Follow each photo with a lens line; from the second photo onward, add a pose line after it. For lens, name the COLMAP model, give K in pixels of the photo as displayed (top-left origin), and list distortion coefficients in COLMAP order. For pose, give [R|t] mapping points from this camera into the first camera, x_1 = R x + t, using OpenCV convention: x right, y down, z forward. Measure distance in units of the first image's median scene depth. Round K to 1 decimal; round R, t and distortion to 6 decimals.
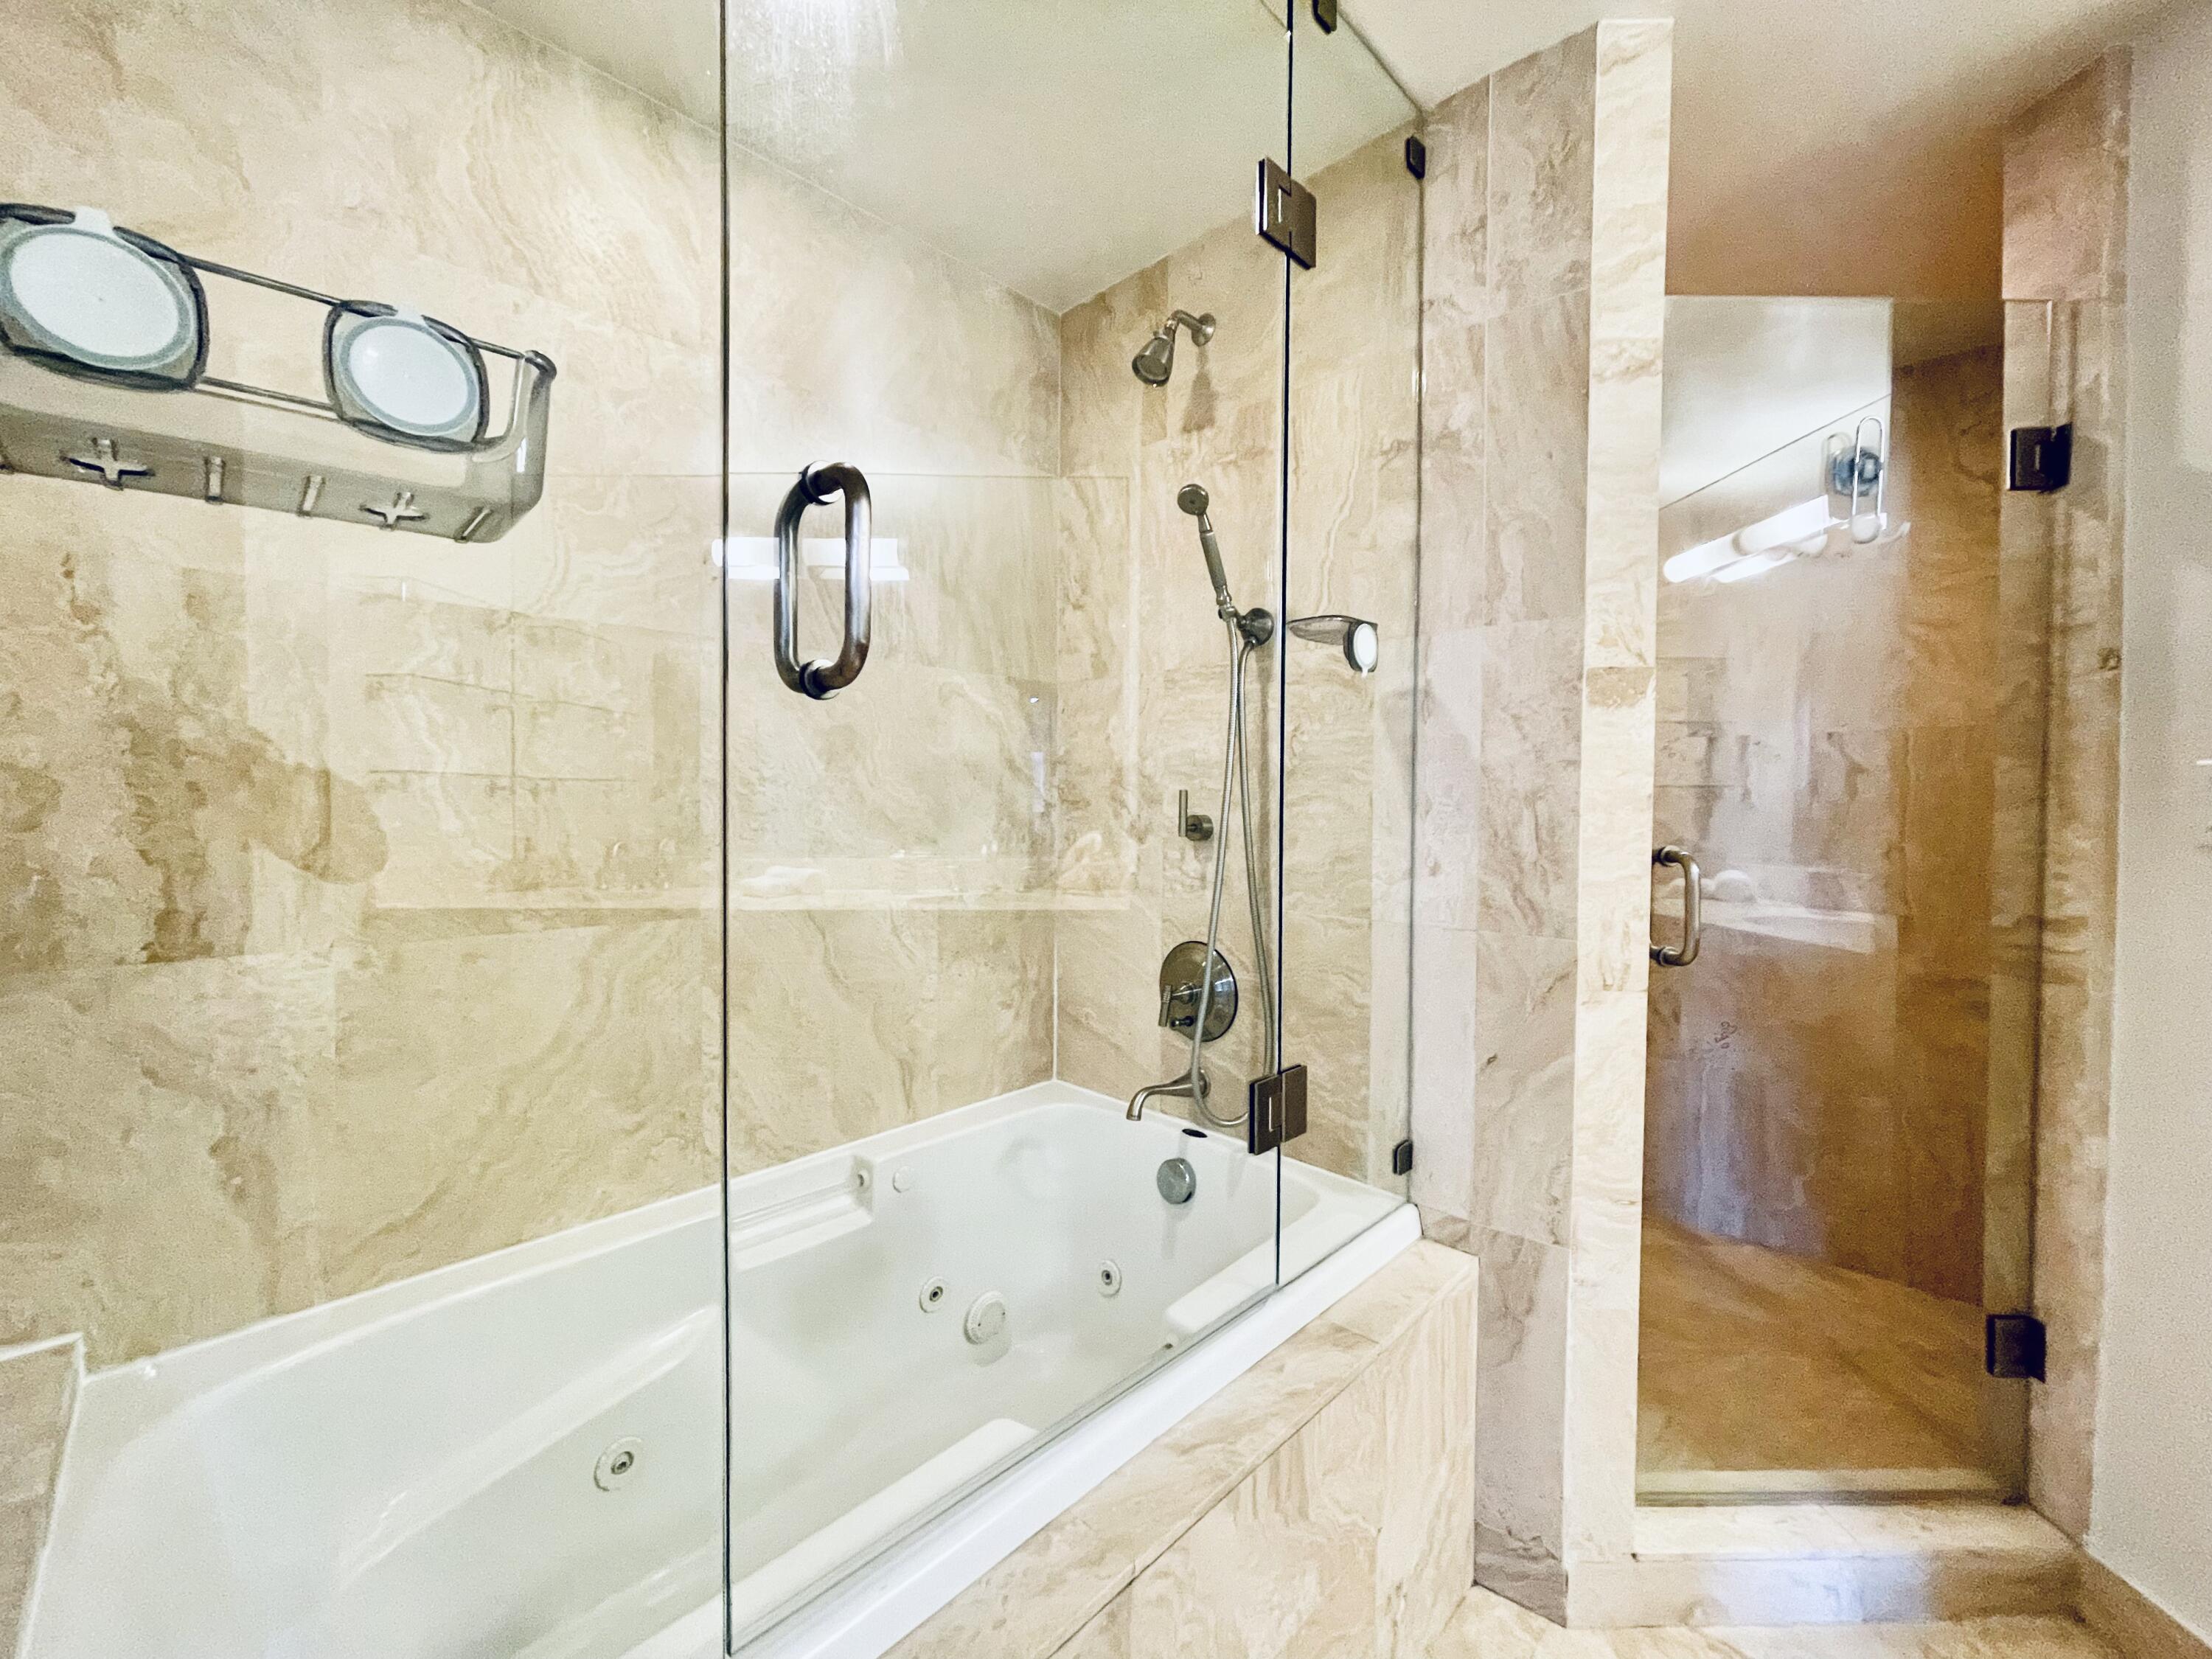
lens RADIAL K [[893.9, 0, 1113.1], [0, 893.9, 822.5], [0, 0, 1]] dist [0.003297, -0.004824]
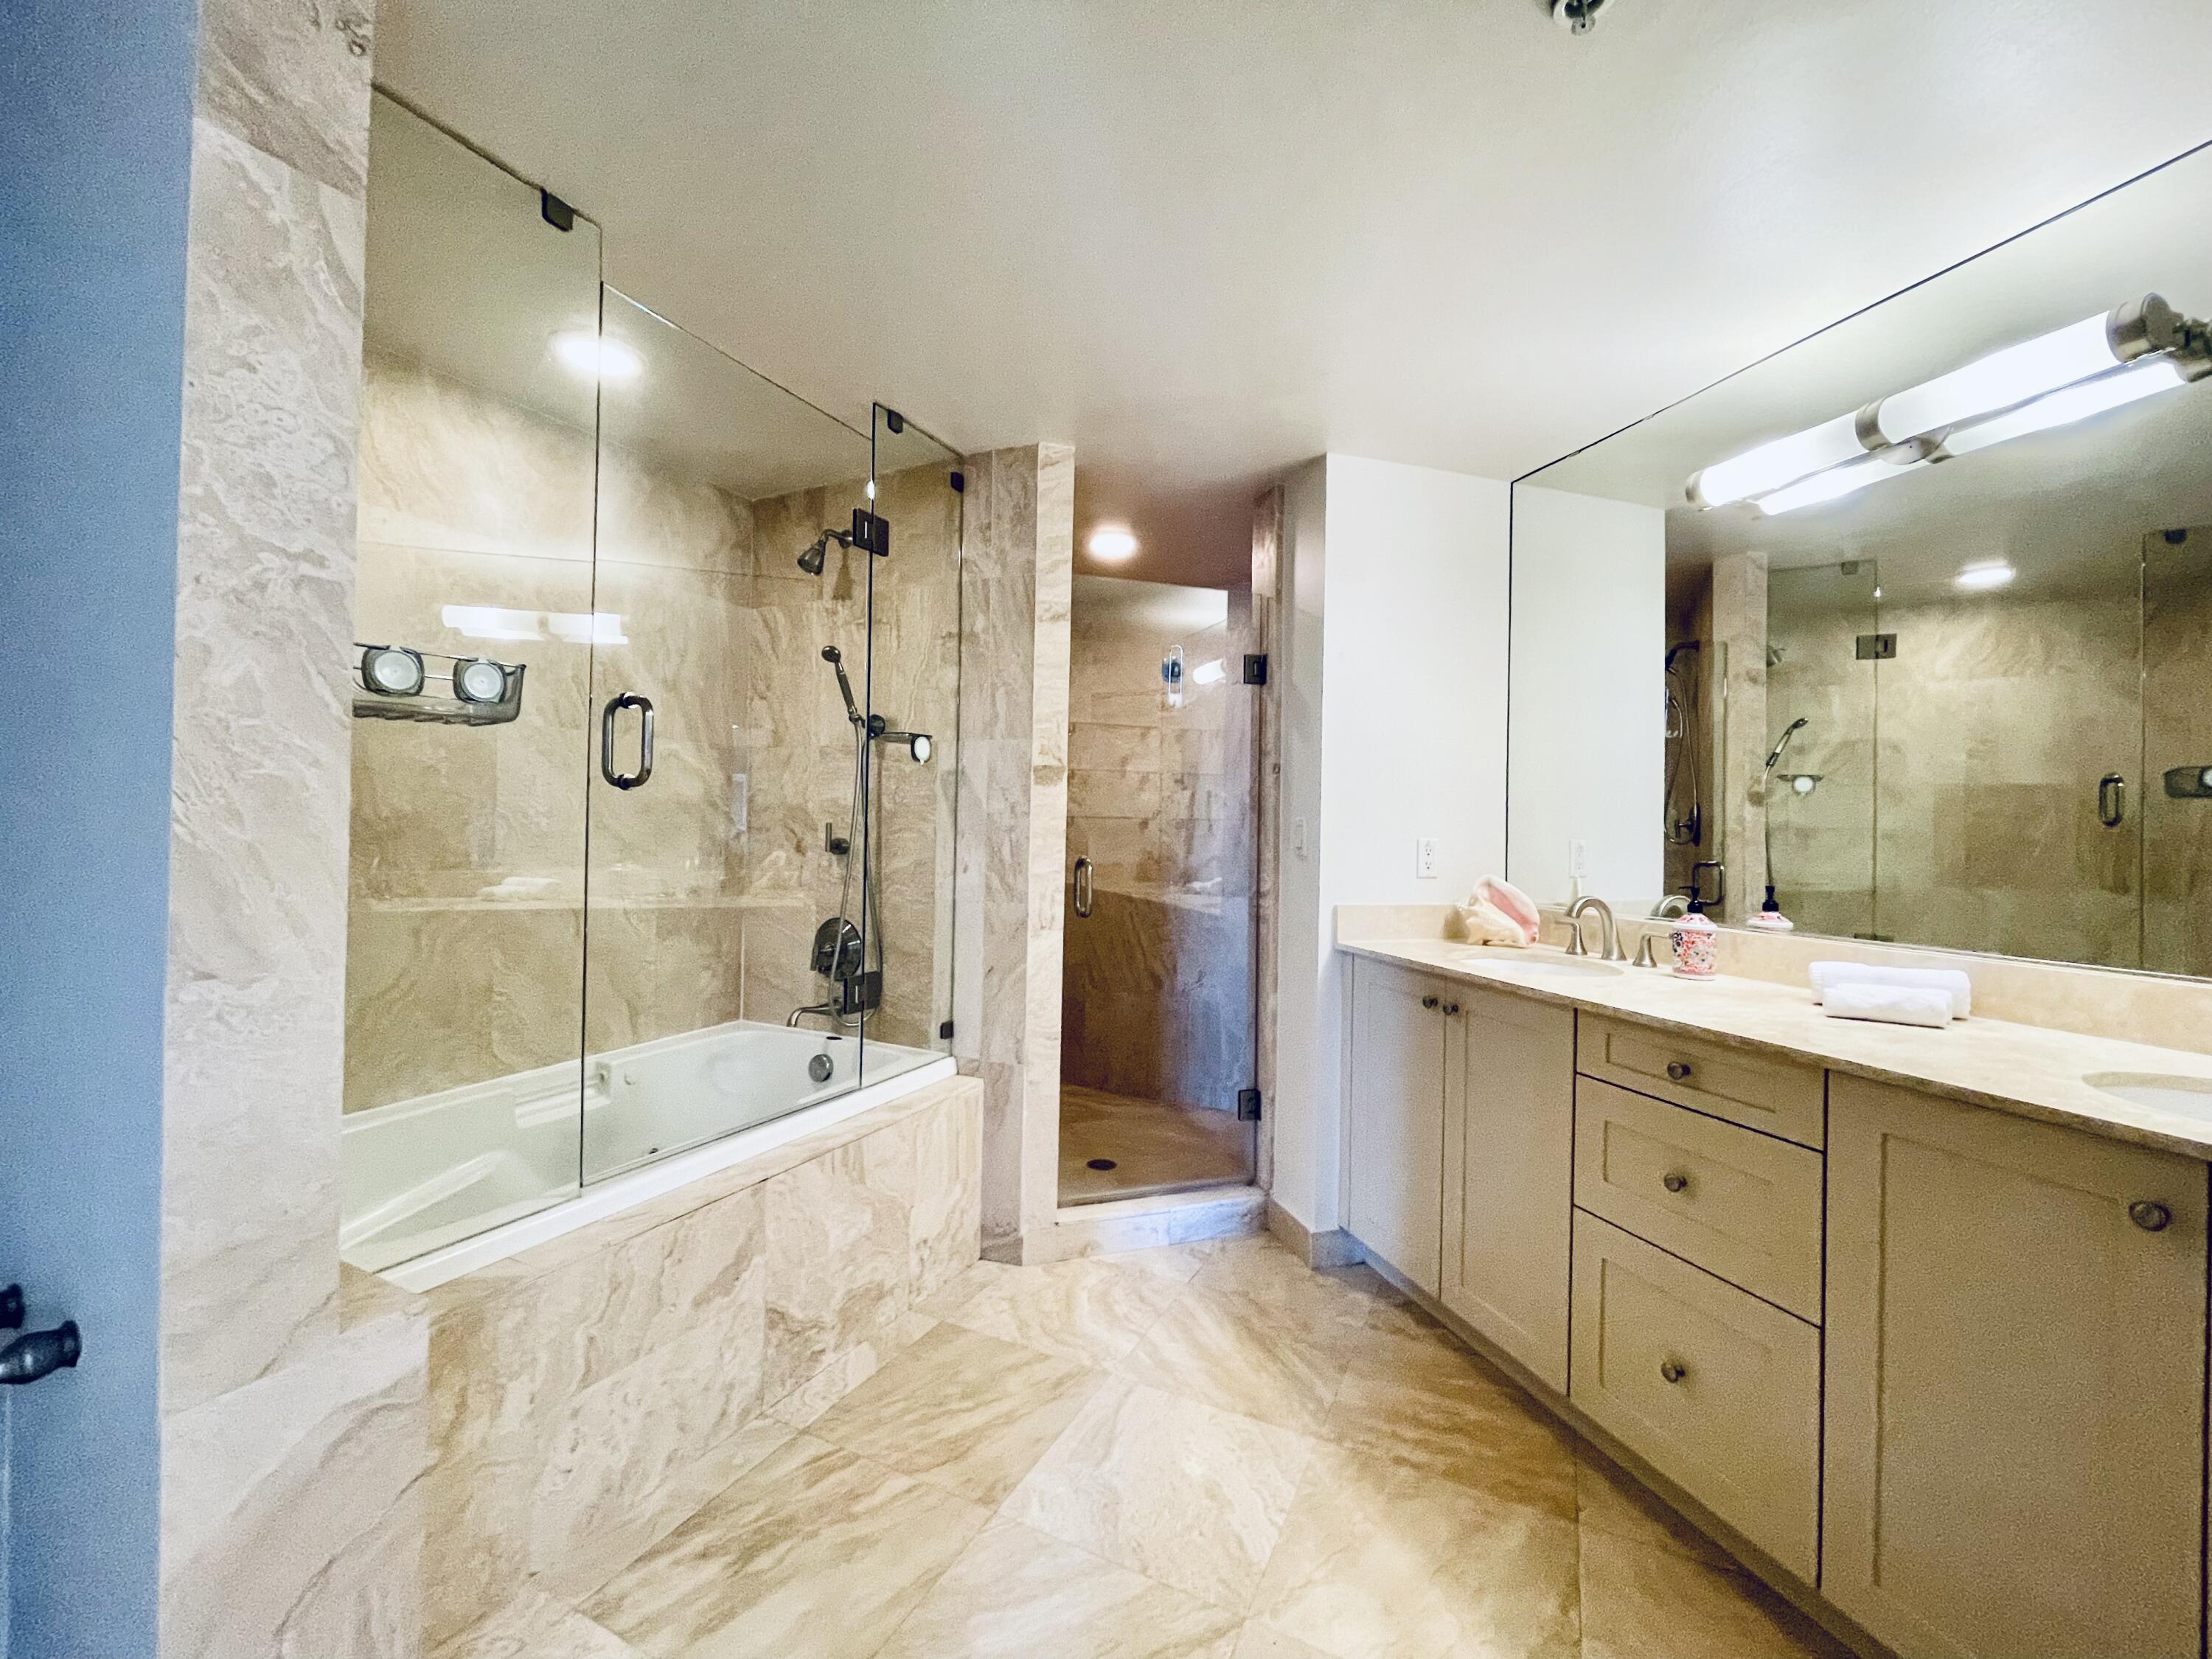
lens RADIAL K [[893.9, 0, 1113.1], [0, 893.9, 822.5], [0, 0, 1]] dist [0.003297, -0.004824]
pose [[0.952238, 0.012431, 0.305105, 0.089541], [-0.005201, 0.999686, -0.024499, 0.000070], [-0.305314, 0.021742, 0.952004, -0.827228]]
